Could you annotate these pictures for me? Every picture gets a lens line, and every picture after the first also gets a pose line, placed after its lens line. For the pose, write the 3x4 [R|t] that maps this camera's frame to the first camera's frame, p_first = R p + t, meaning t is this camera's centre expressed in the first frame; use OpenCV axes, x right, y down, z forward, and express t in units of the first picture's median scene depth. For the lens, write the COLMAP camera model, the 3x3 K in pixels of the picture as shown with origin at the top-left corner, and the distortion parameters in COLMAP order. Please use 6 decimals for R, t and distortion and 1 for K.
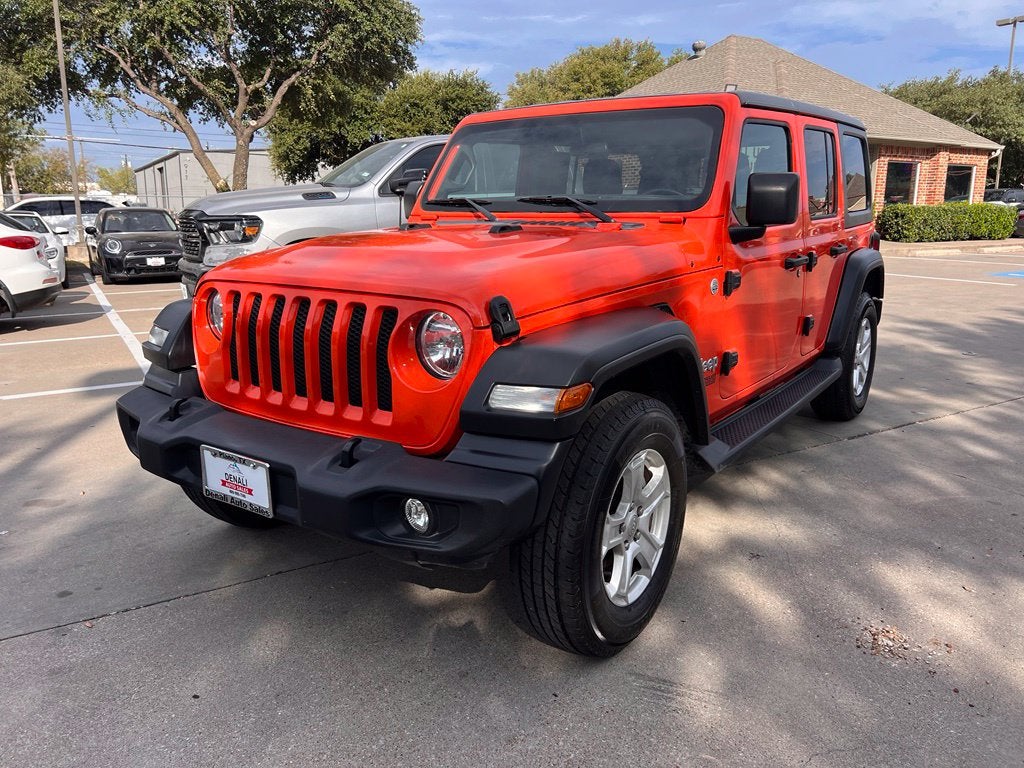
lens RADIAL K [[790.5, 0, 509.5], [0, 790.5, 387.8], [0, 0, 1]] dist [0.054426, -0.060469]
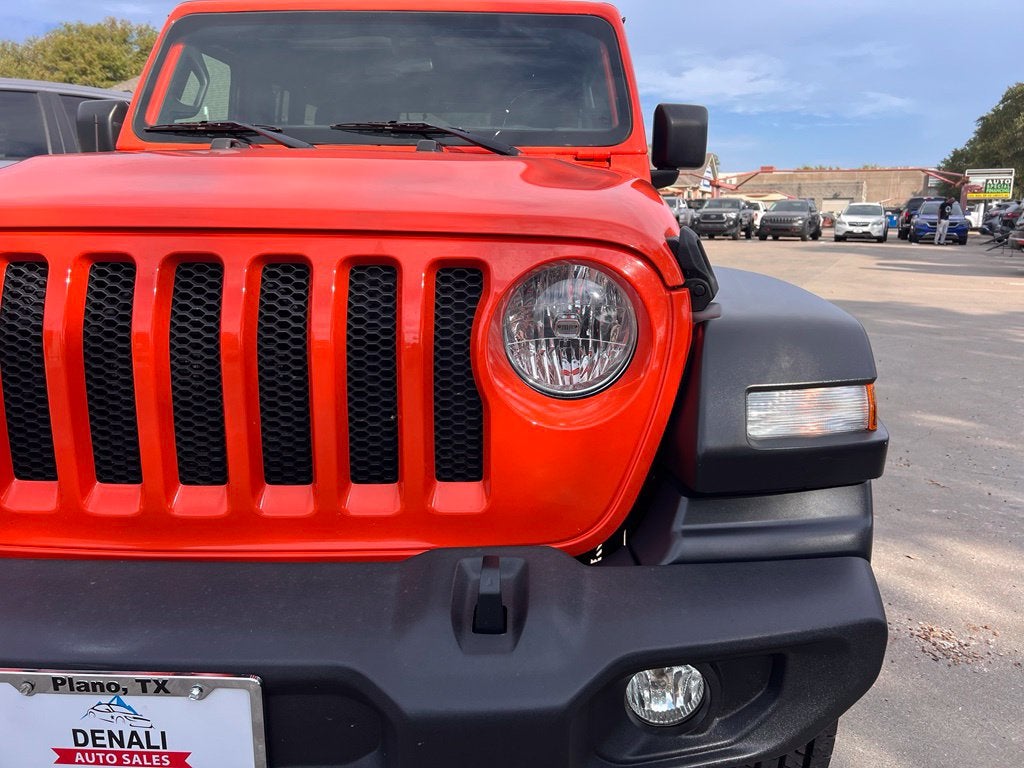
lens RADIAL K [[790.5, 0, 506.9], [0, 790.5, 378.8], [0, 0, 1]] dist [0.054426, -0.060469]
pose [[0.828539, -0.109058, 0.549208, -0.319037], [0.121423, 0.992503, 0.013906, -0.029044], [-0.546607, 0.055165, 0.835570, 0.484954]]
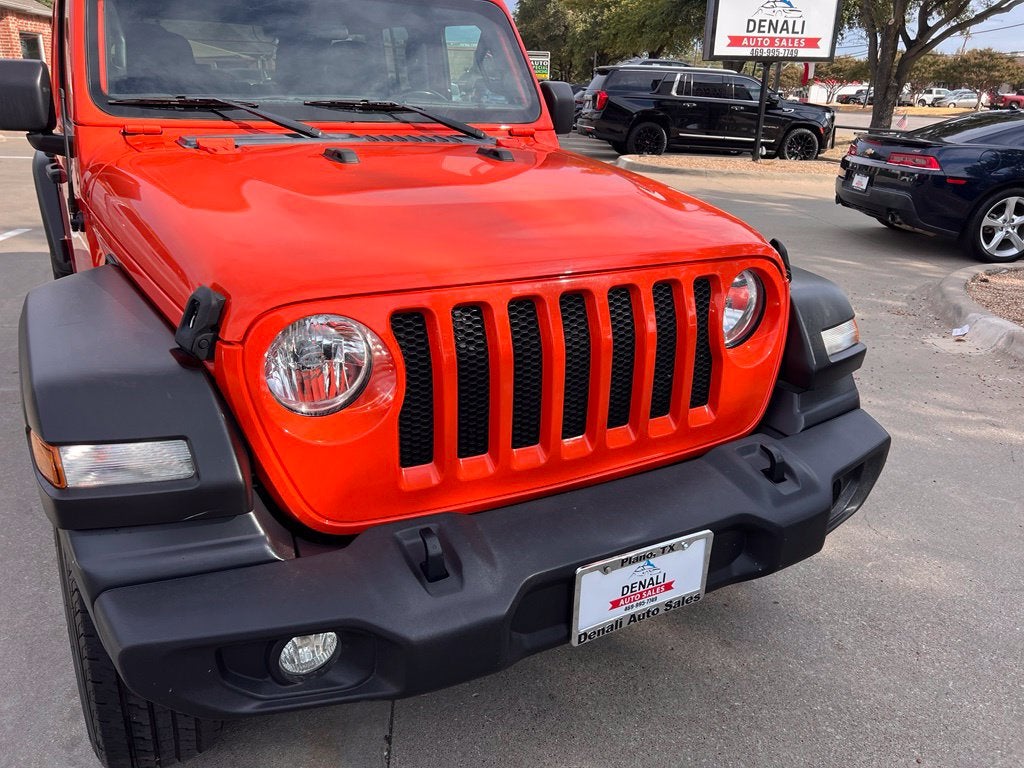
lens RADIAL K [[790.5, 0, 516.2], [0, 790.5, 382.3], [0, 0, 1]] dist [0.054426, -0.060469]
pose [[0.419154, -0.306429, 0.854641, -0.743522], [0.178358, 0.950771, 0.253422, -0.186490], [-0.890223, 0.046209, 0.453174, 0.661943]]
